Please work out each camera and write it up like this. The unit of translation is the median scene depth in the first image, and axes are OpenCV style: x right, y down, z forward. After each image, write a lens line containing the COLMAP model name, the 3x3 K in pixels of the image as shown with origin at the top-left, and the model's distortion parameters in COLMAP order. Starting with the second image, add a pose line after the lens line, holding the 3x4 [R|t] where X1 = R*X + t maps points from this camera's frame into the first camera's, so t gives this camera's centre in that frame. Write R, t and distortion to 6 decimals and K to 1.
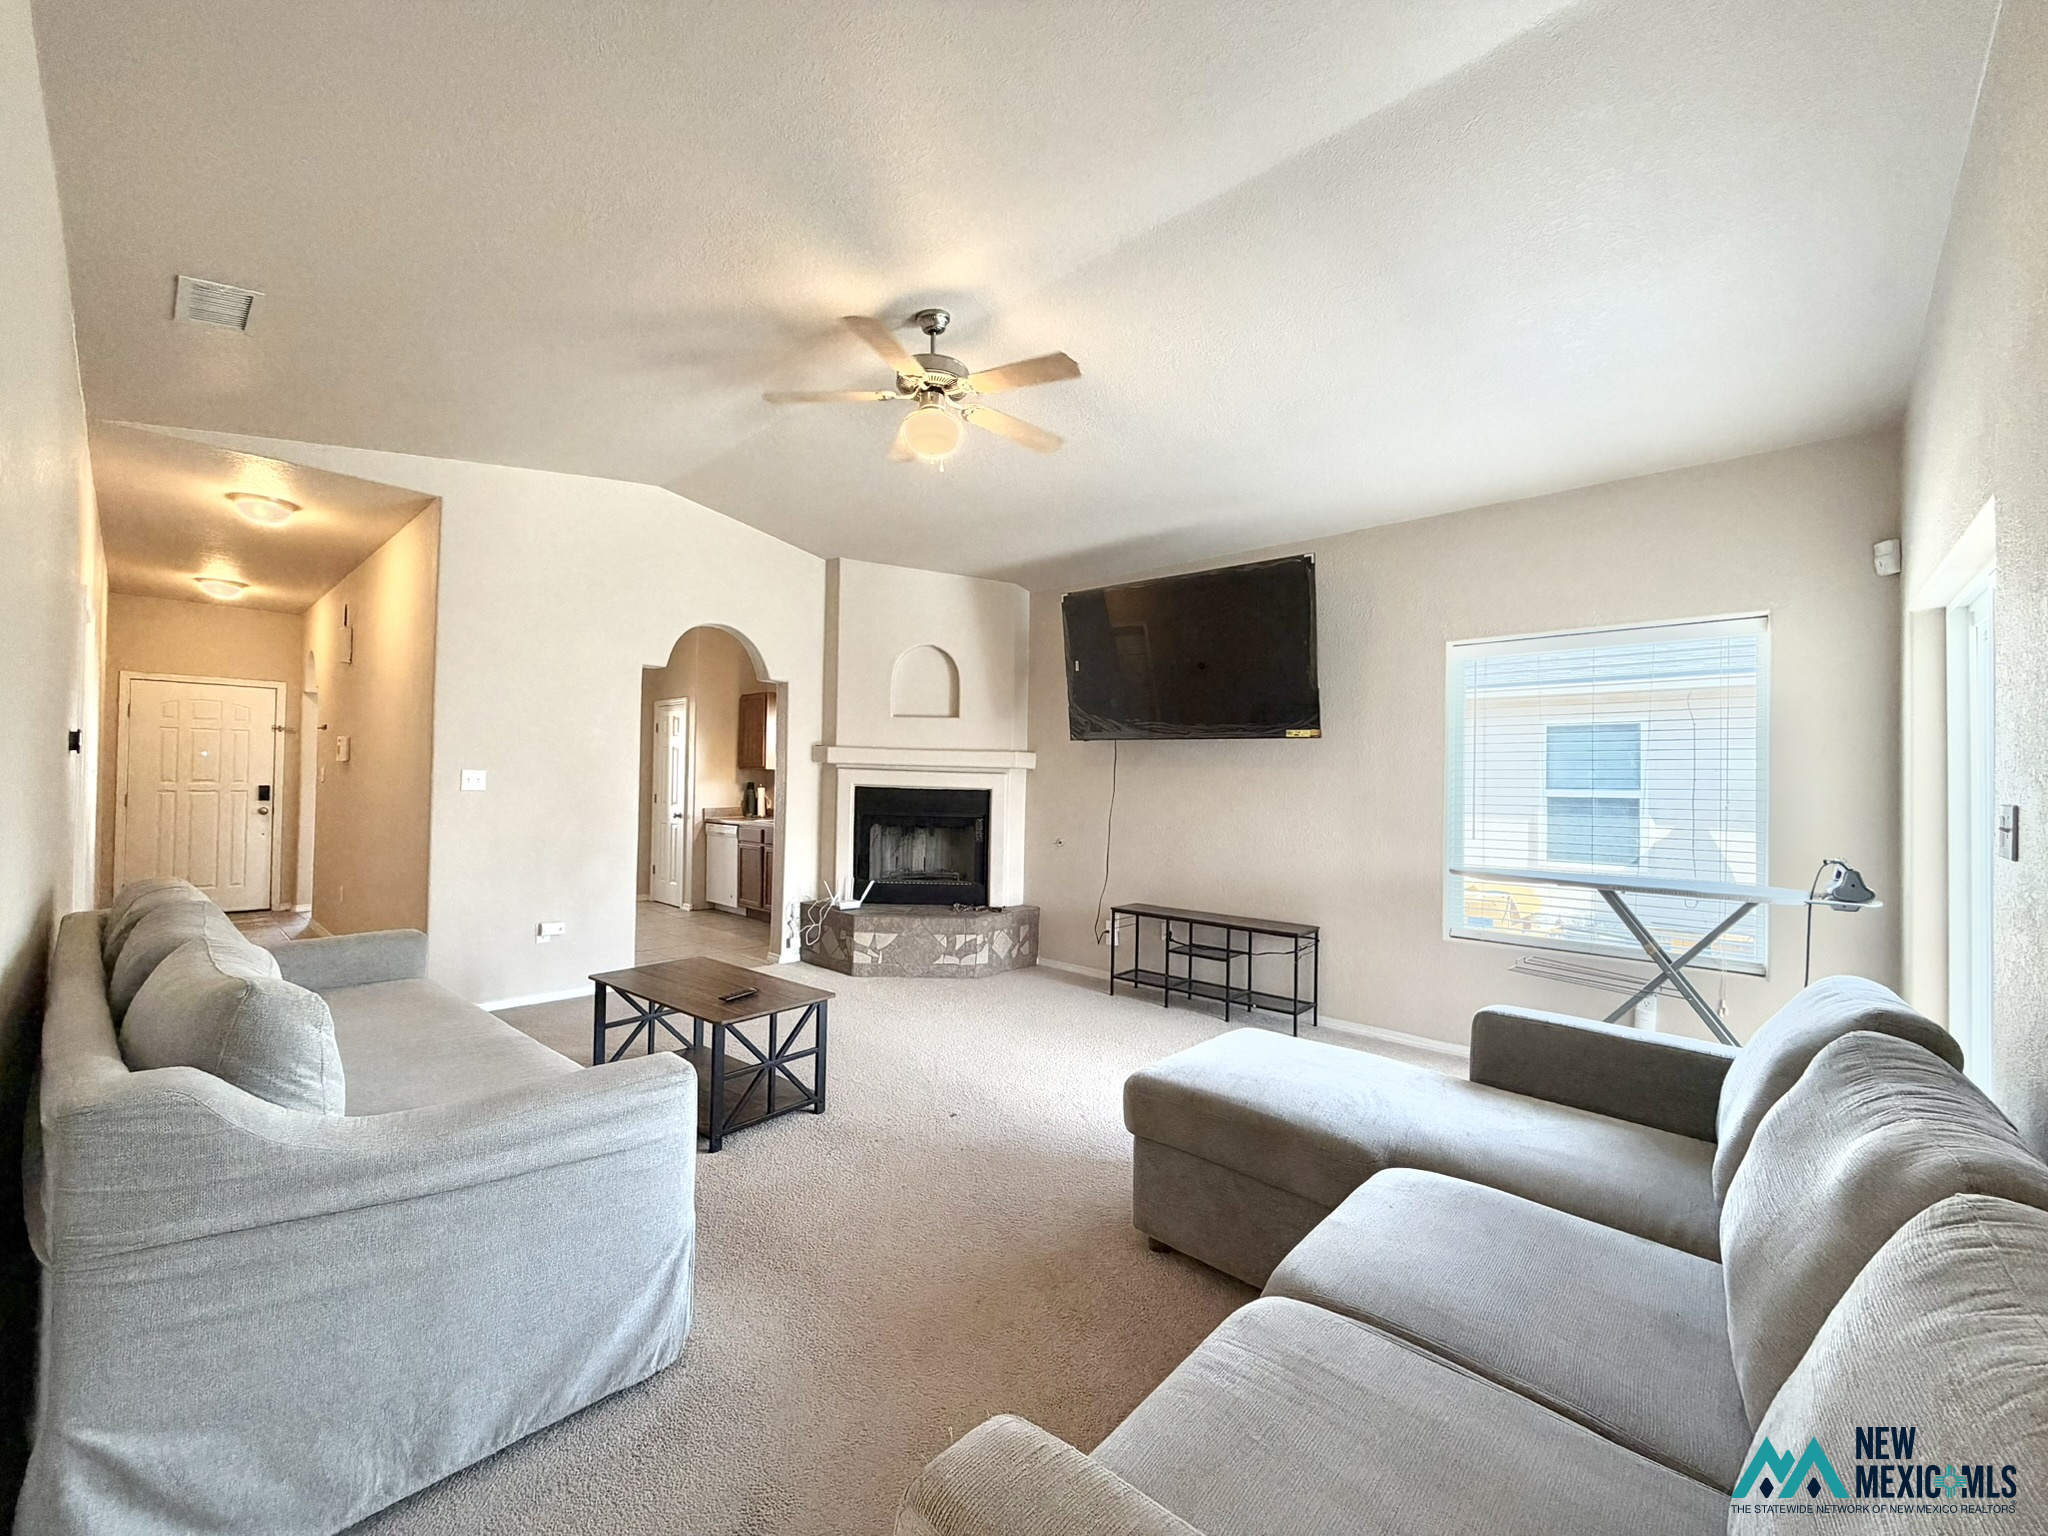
lens RADIAL K [[814.1, 0, 1019.4], [0, 814.1, 769.1], [0, 0, 1]] dist [0.000152, 0.000126]
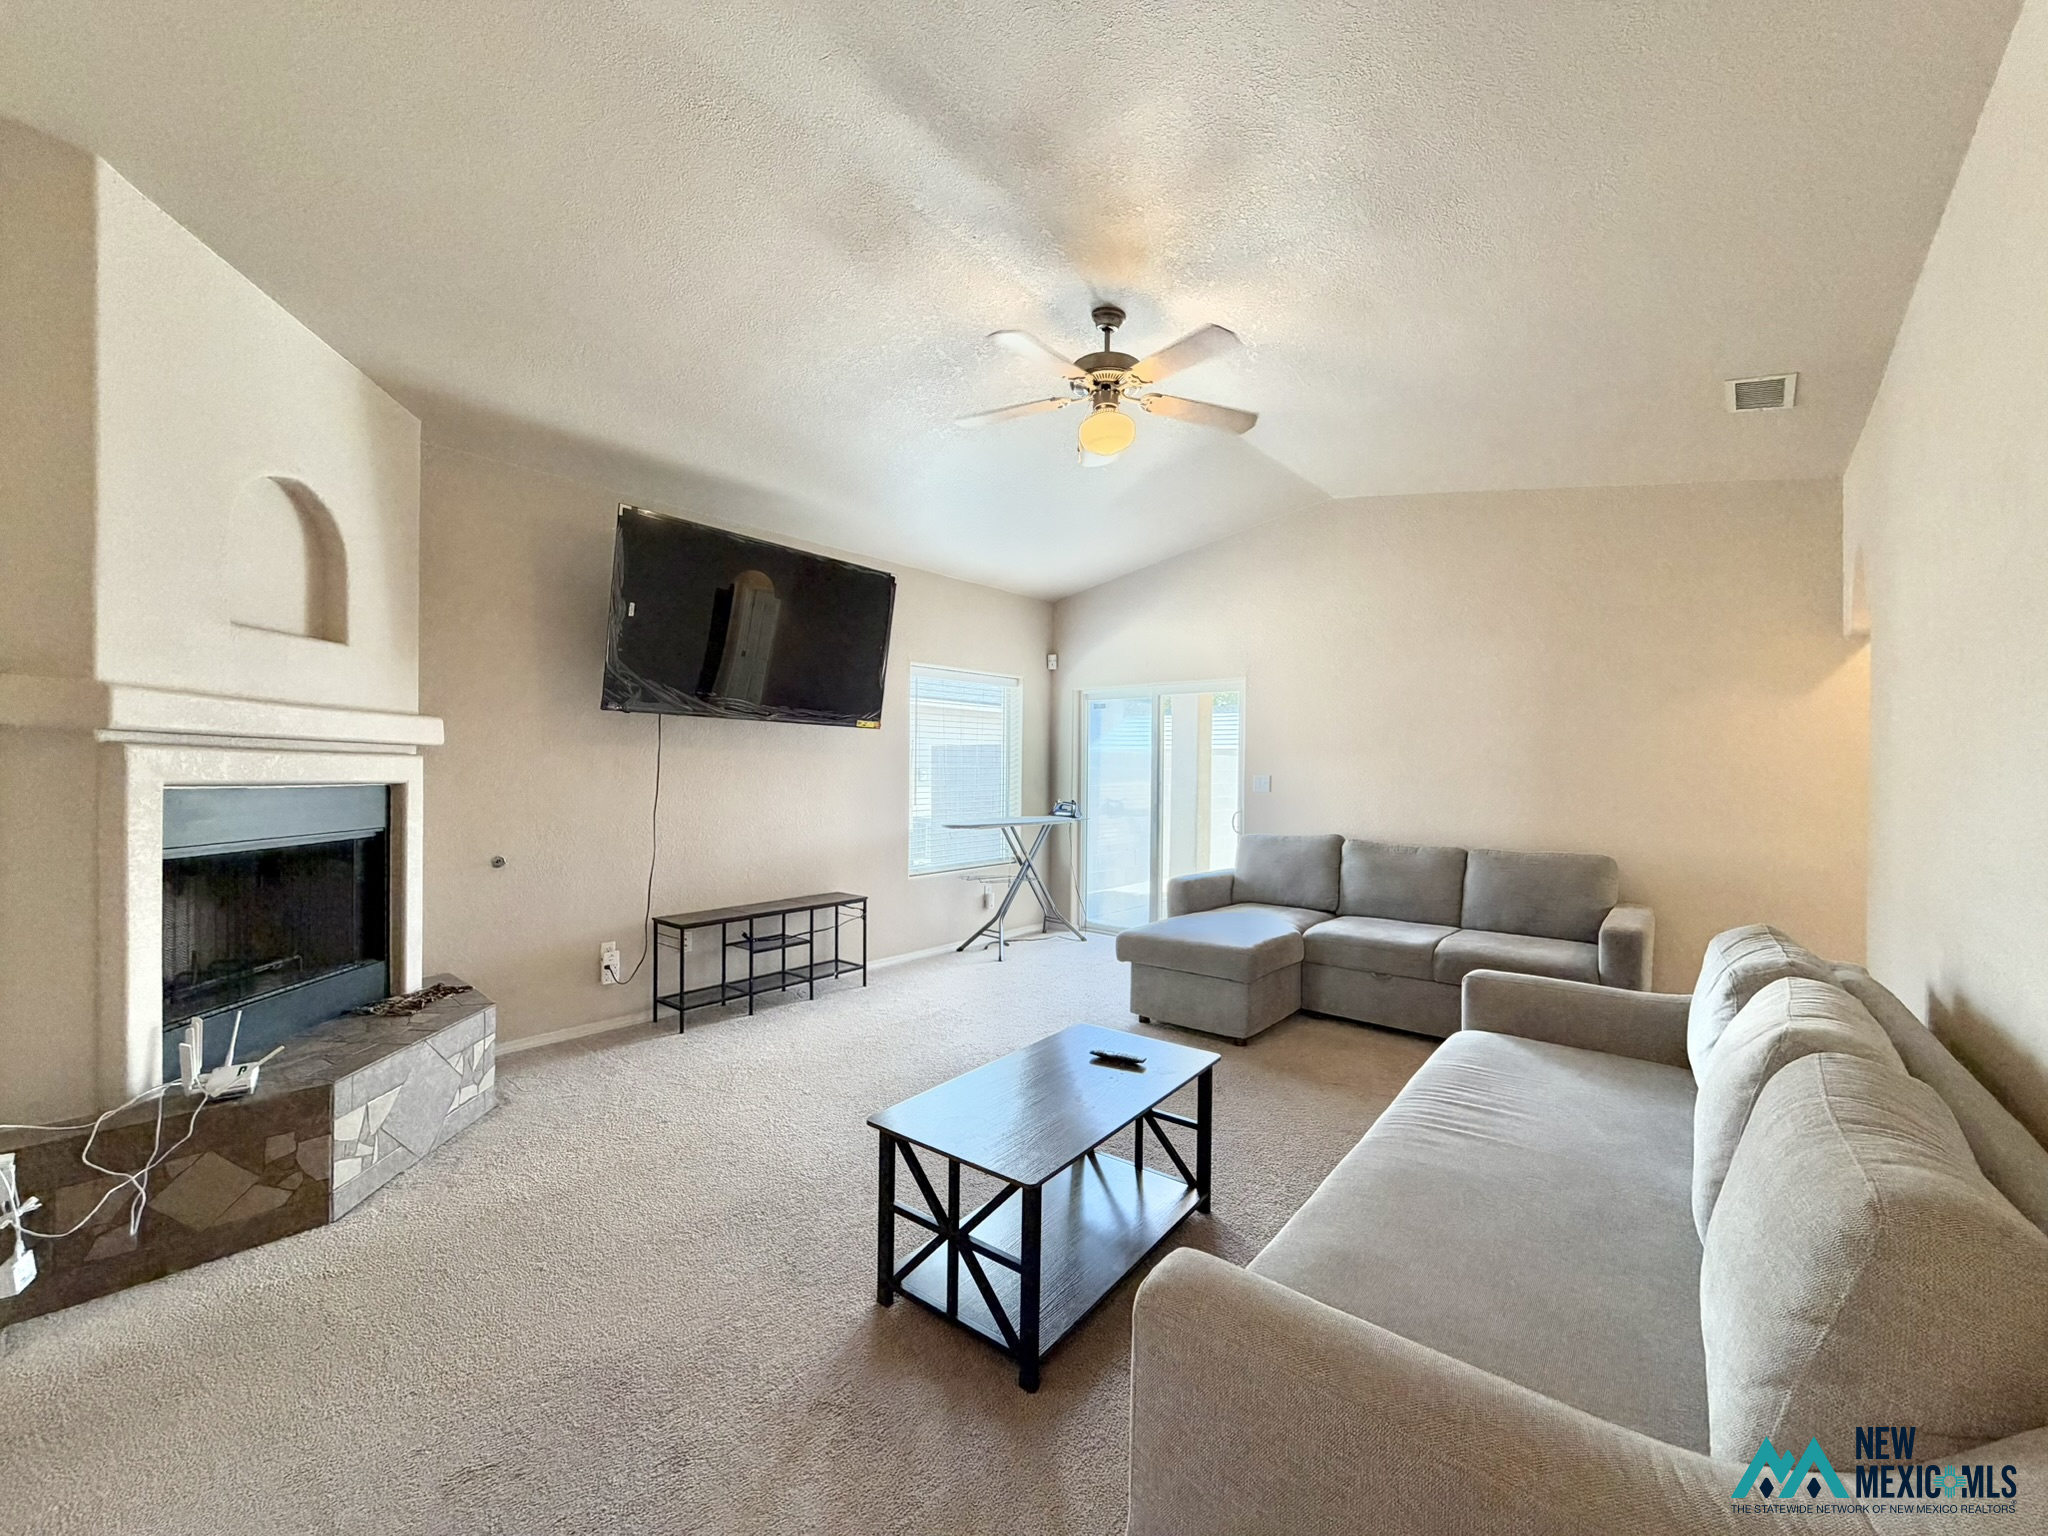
lens RADIAL K [[814.1, 0, 1019.4], [0, 814.1, 769.1], [0, 0, 1]] dist [0.000152, 0.000126]
pose [[-0.024113, -0.025868, 0.999375, -0.689454], [-0.035996, 0.999039, 0.024991, -0.014512], [-0.999061, -0.035371, -0.025021, 0.692170]]
